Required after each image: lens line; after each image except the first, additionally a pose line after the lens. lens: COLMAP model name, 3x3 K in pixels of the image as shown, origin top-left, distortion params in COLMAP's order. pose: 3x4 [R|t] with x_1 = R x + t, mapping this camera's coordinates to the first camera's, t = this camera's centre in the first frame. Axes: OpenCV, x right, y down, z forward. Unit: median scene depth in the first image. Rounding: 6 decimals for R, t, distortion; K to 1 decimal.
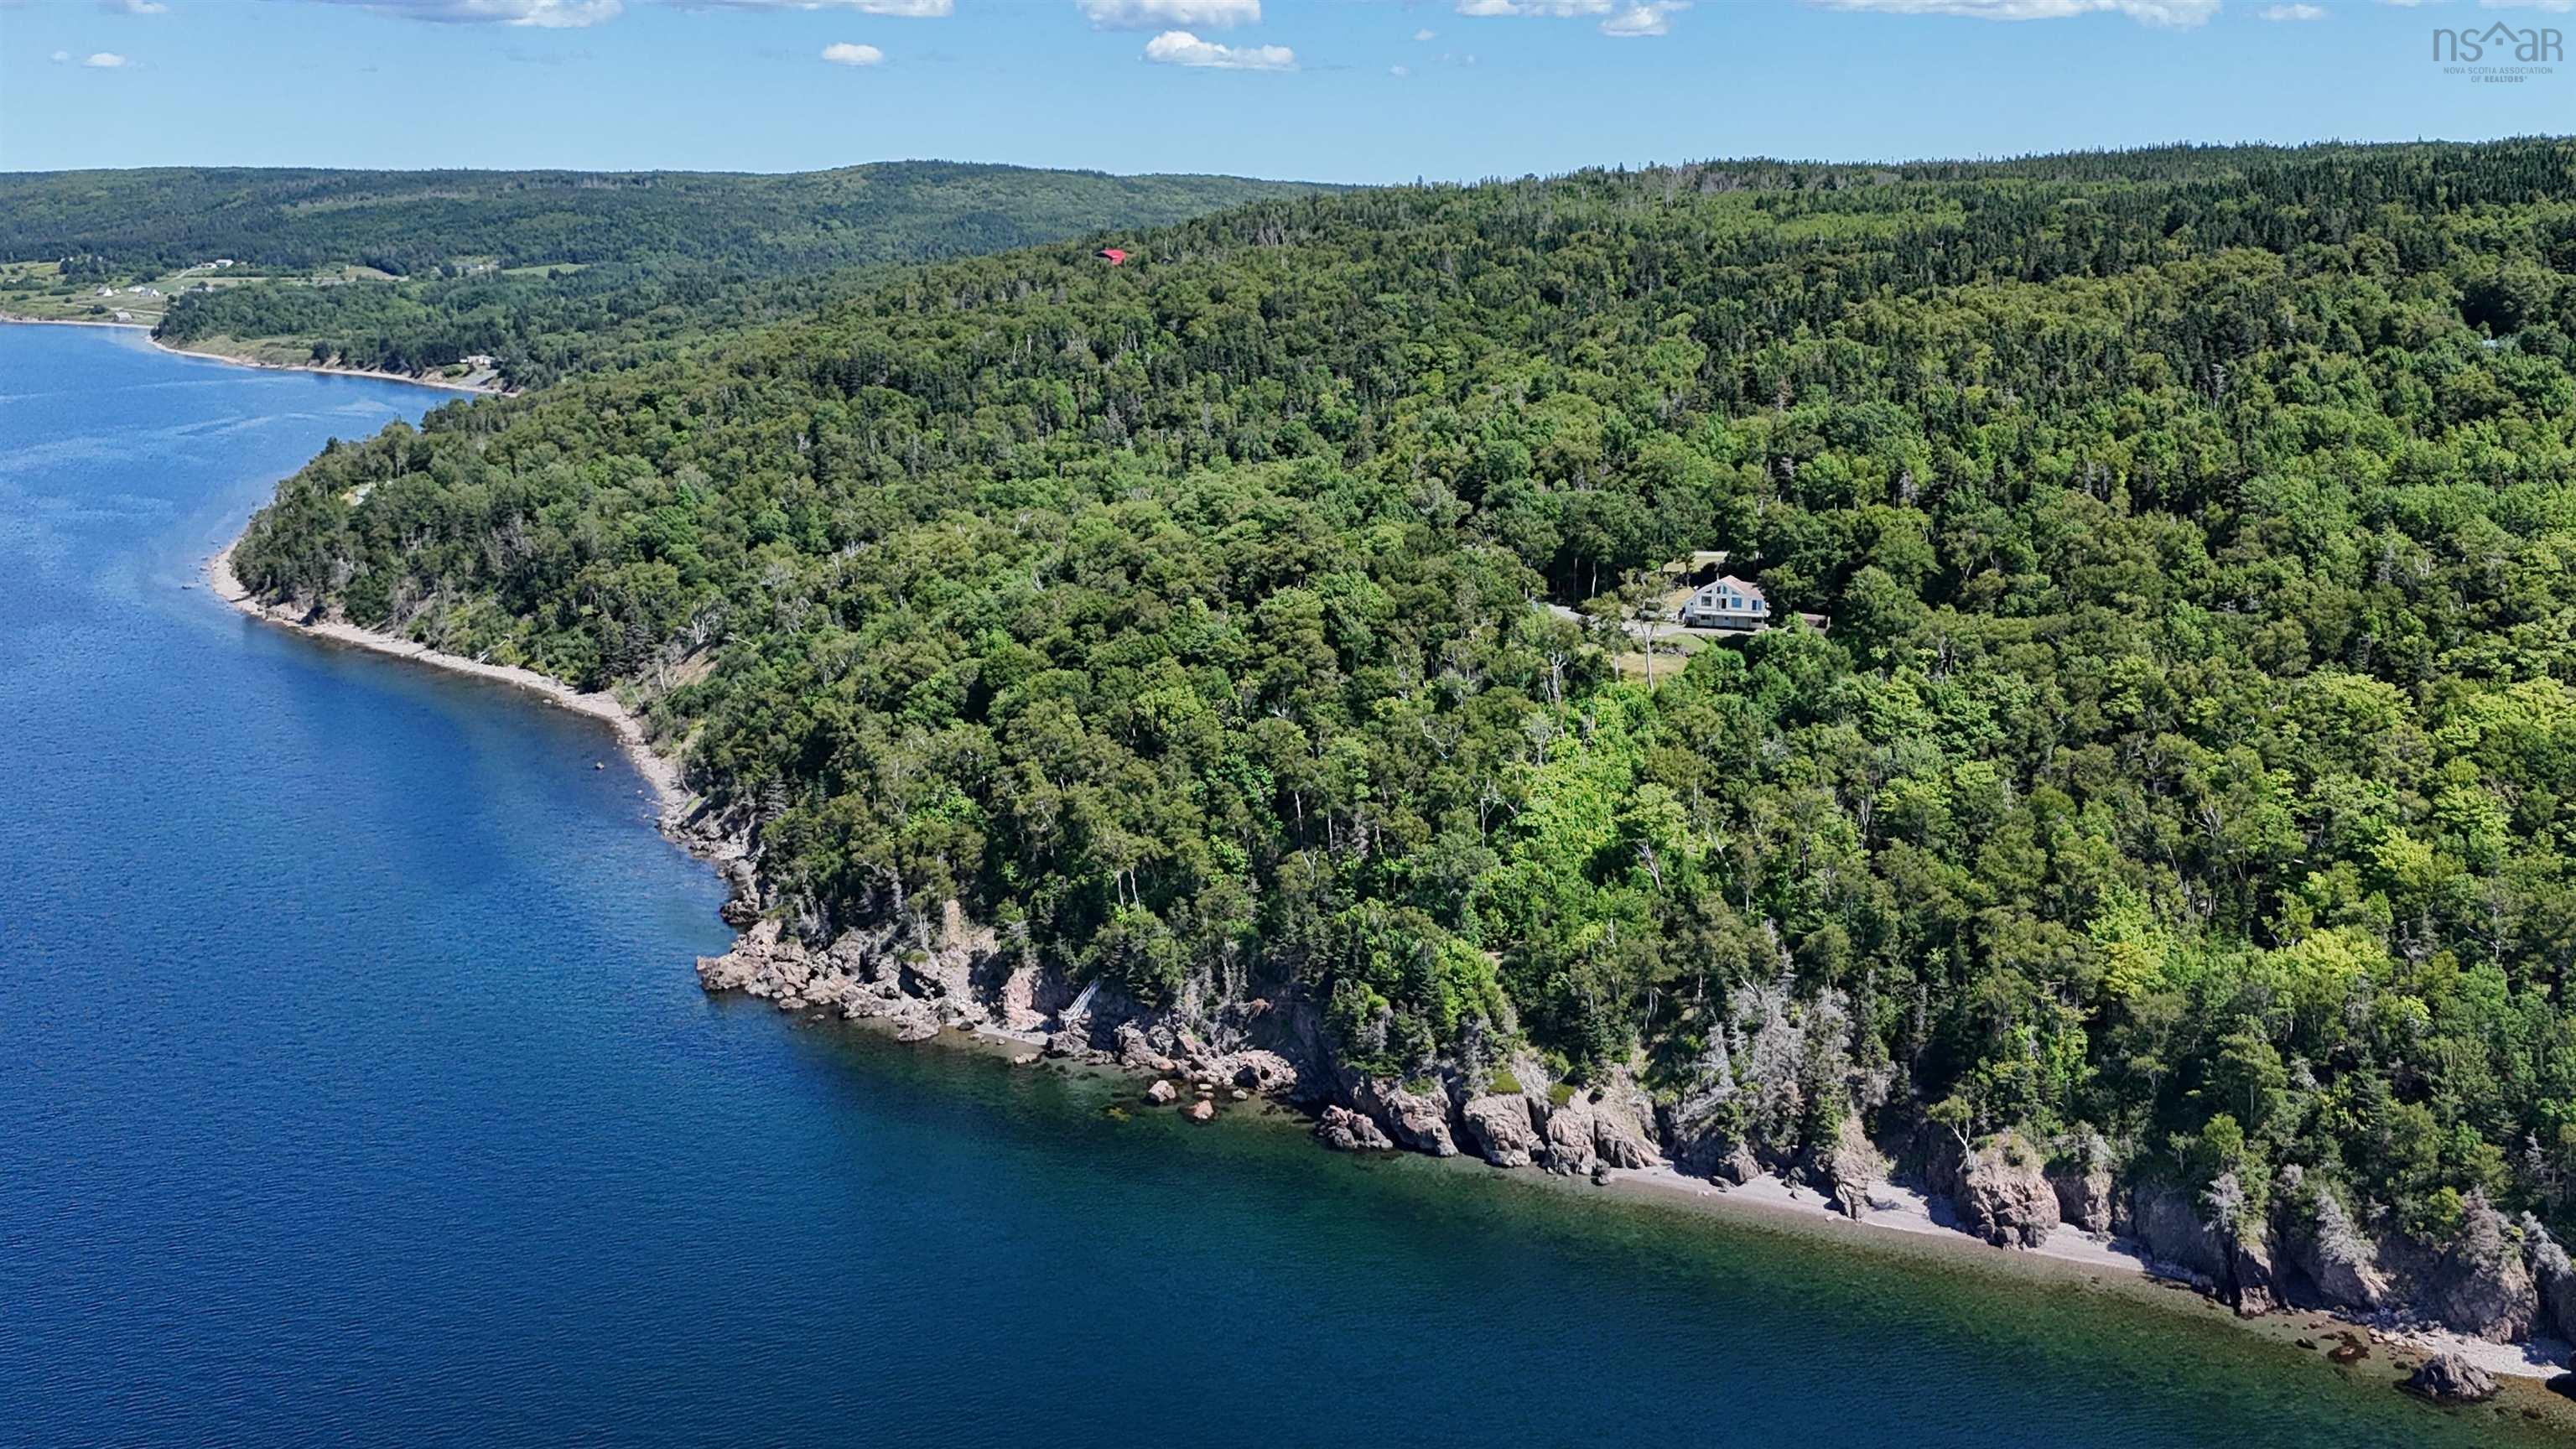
lens RADIAL K [[2529.0, 0, 1288.0], [0, 2529.0, 724.5], [0, 0, 1]] dist [0.156563, -0.398307]
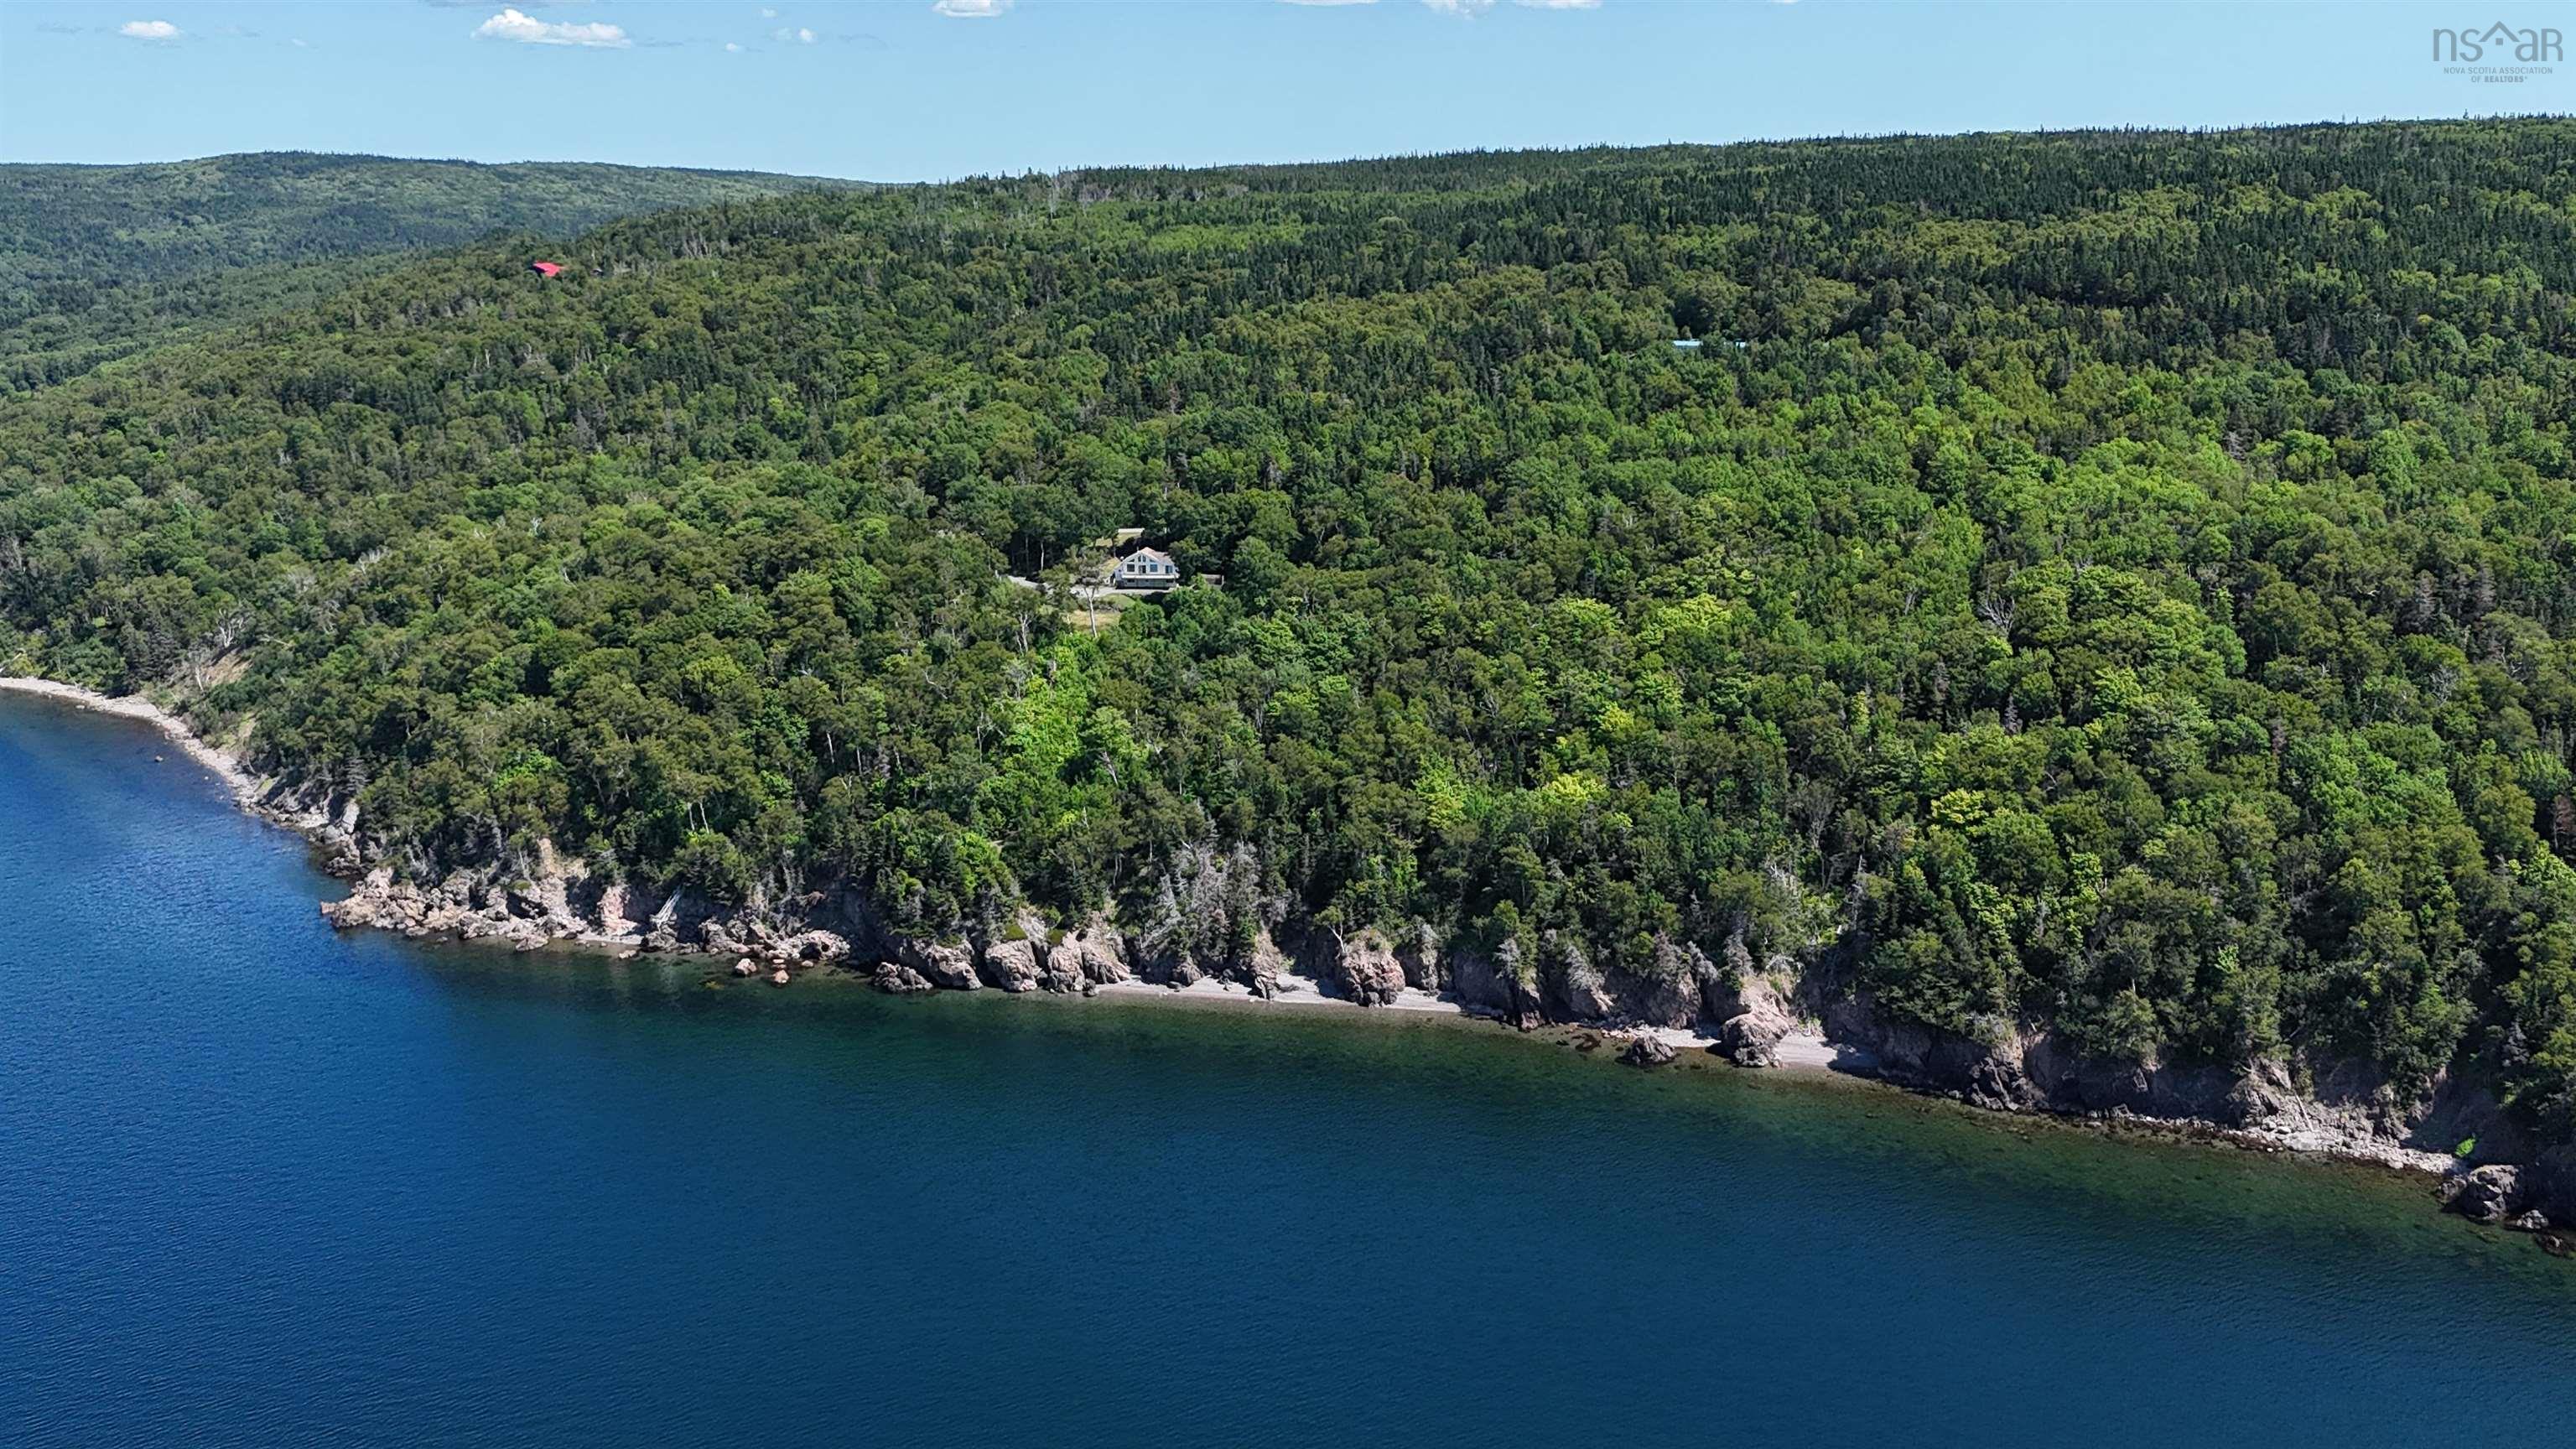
lens RADIAL K [[2529.0, 0, 1288.0], [0, 2529.0, 724.5], [0, 0, 1]] dist [0.156563, -0.398307]
pose [[0.969588, -0.063553, 0.236347, -0.081043], [0.060079, 0.997954, 0.021879, 0.009344], [-0.237254, -0.007014, 0.971422, -0.328660]]
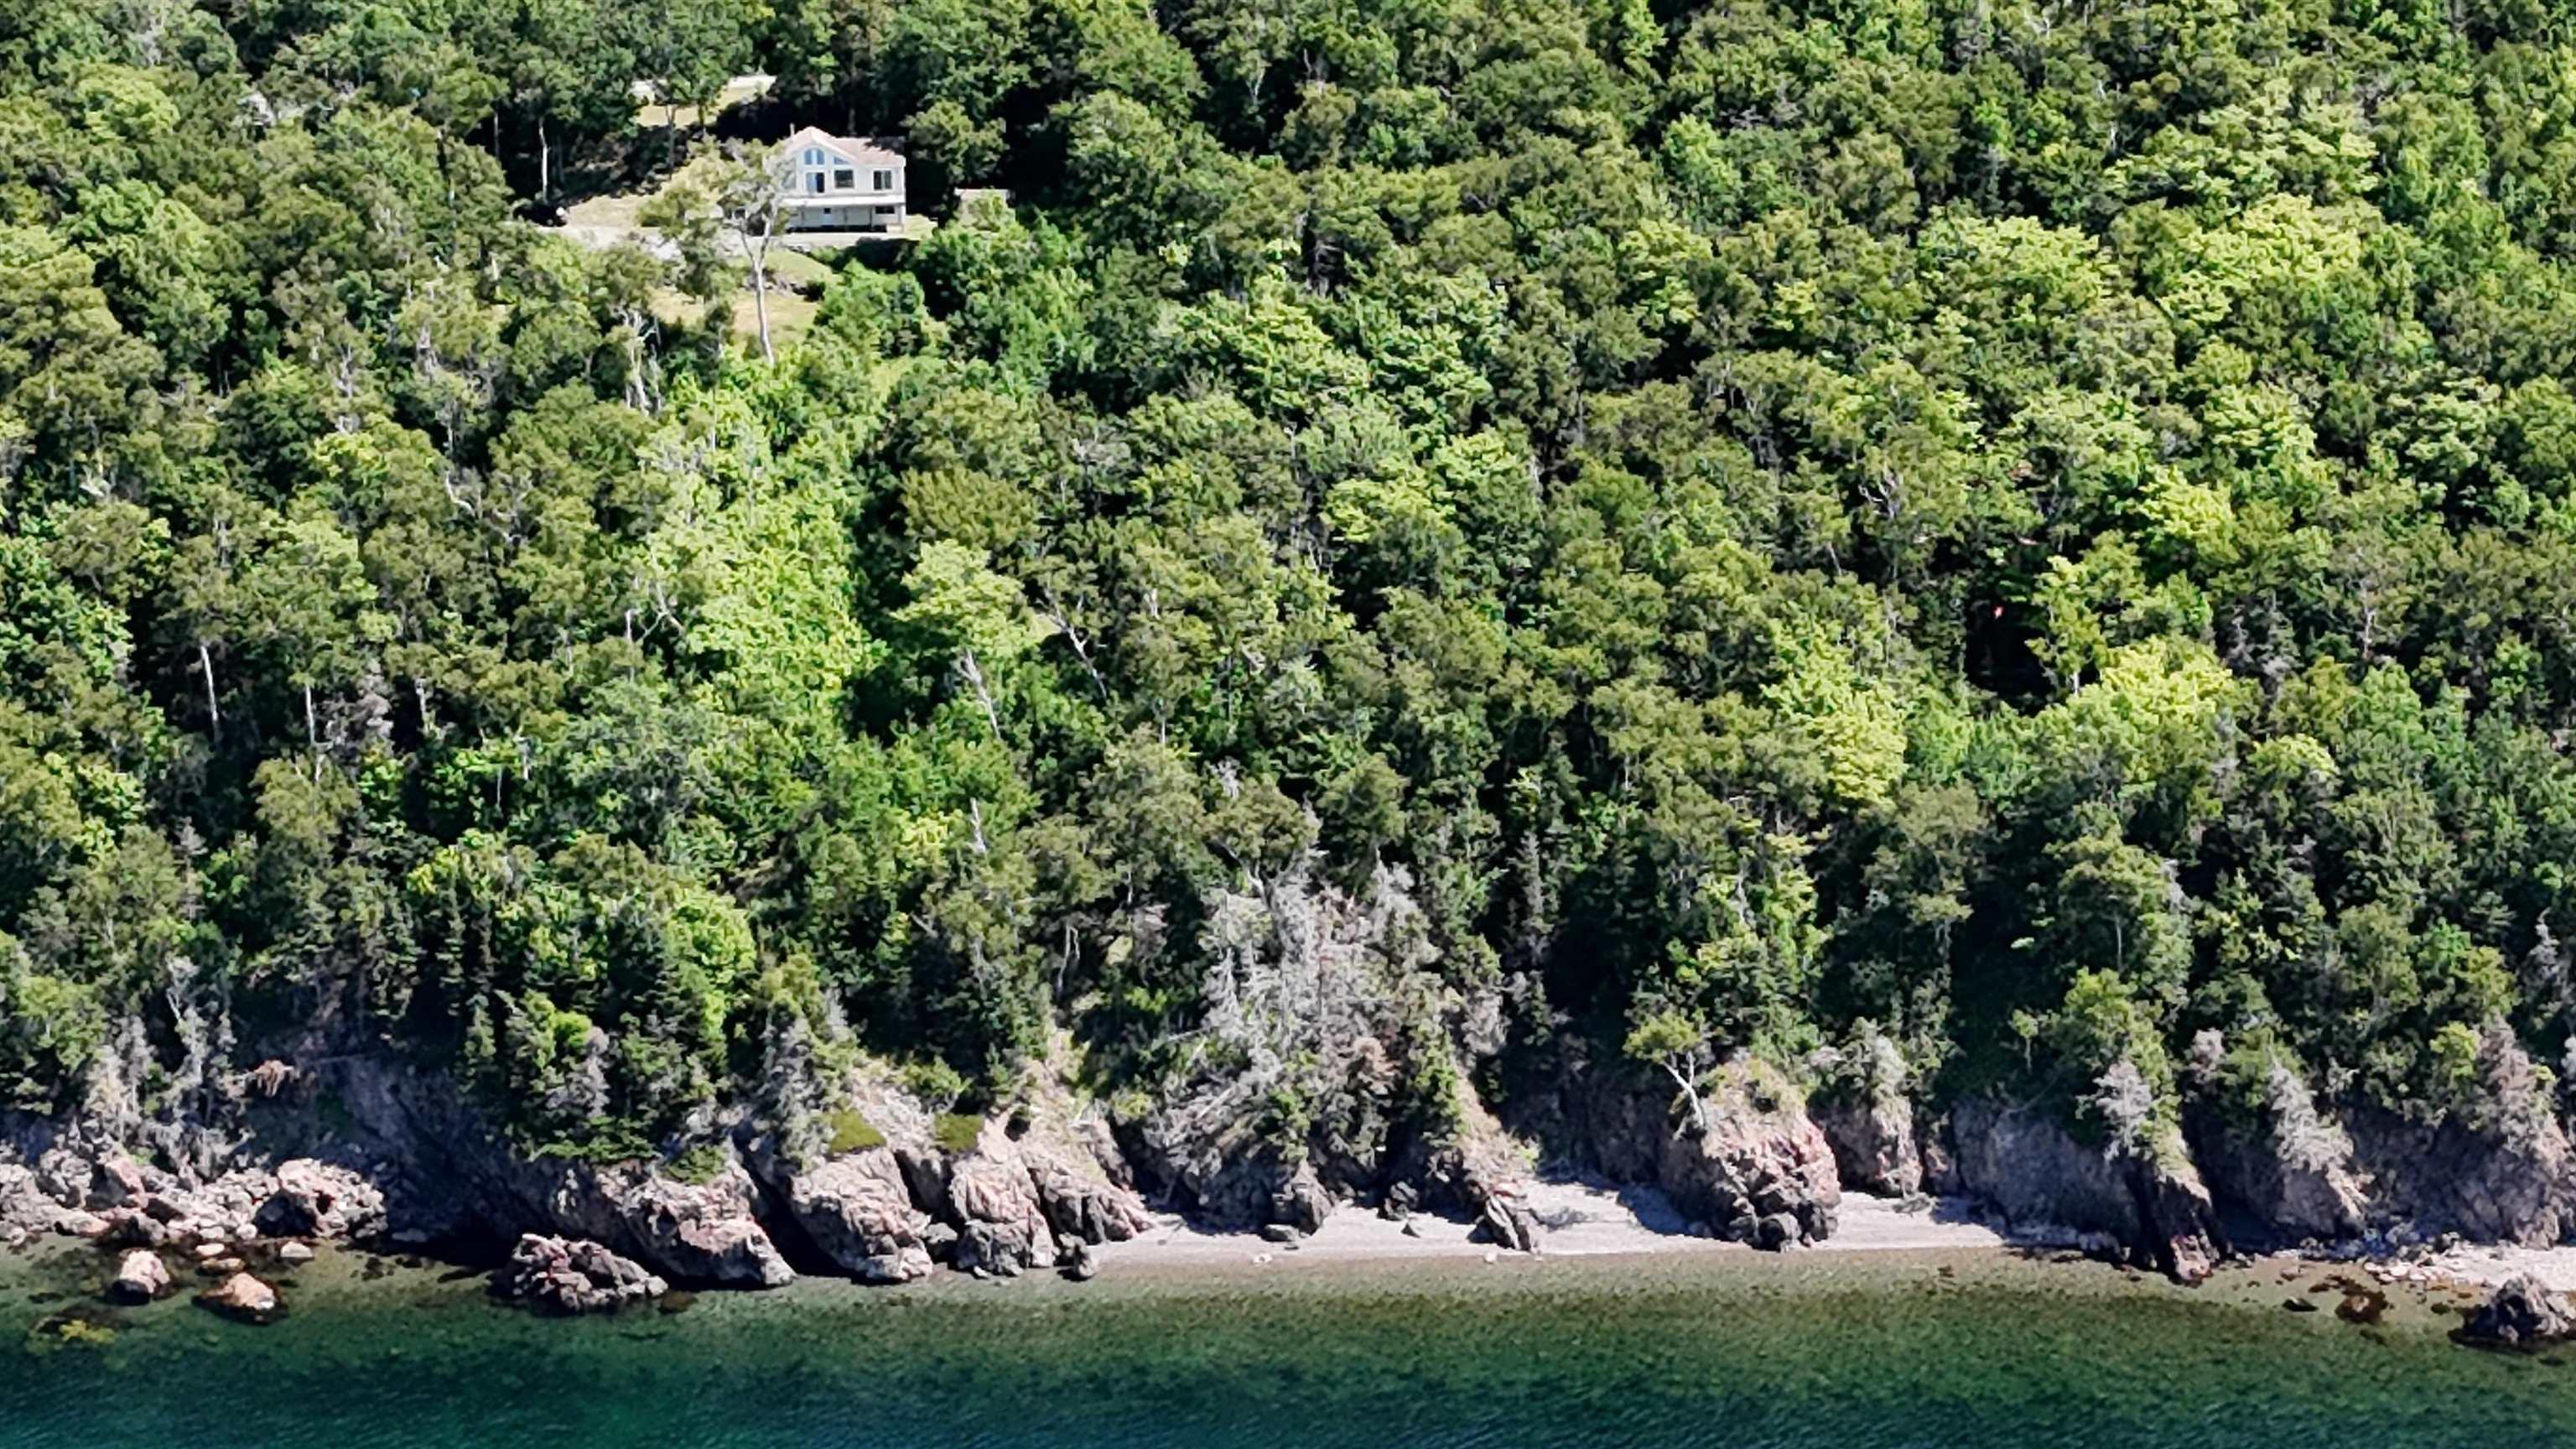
lens RADIAL K [[5459.4, 0, 1153.7], [0, 5459.4, 723.5], [0, 0, 1]] dist [0.175019, -0.536387]
pose [[0.880491, -0.136066, 0.454117, -0.352332], [0.102958, 0.989946, 0.096990, -0.047017], [-0.462748, -0.038644, 0.885647, -0.045302]]
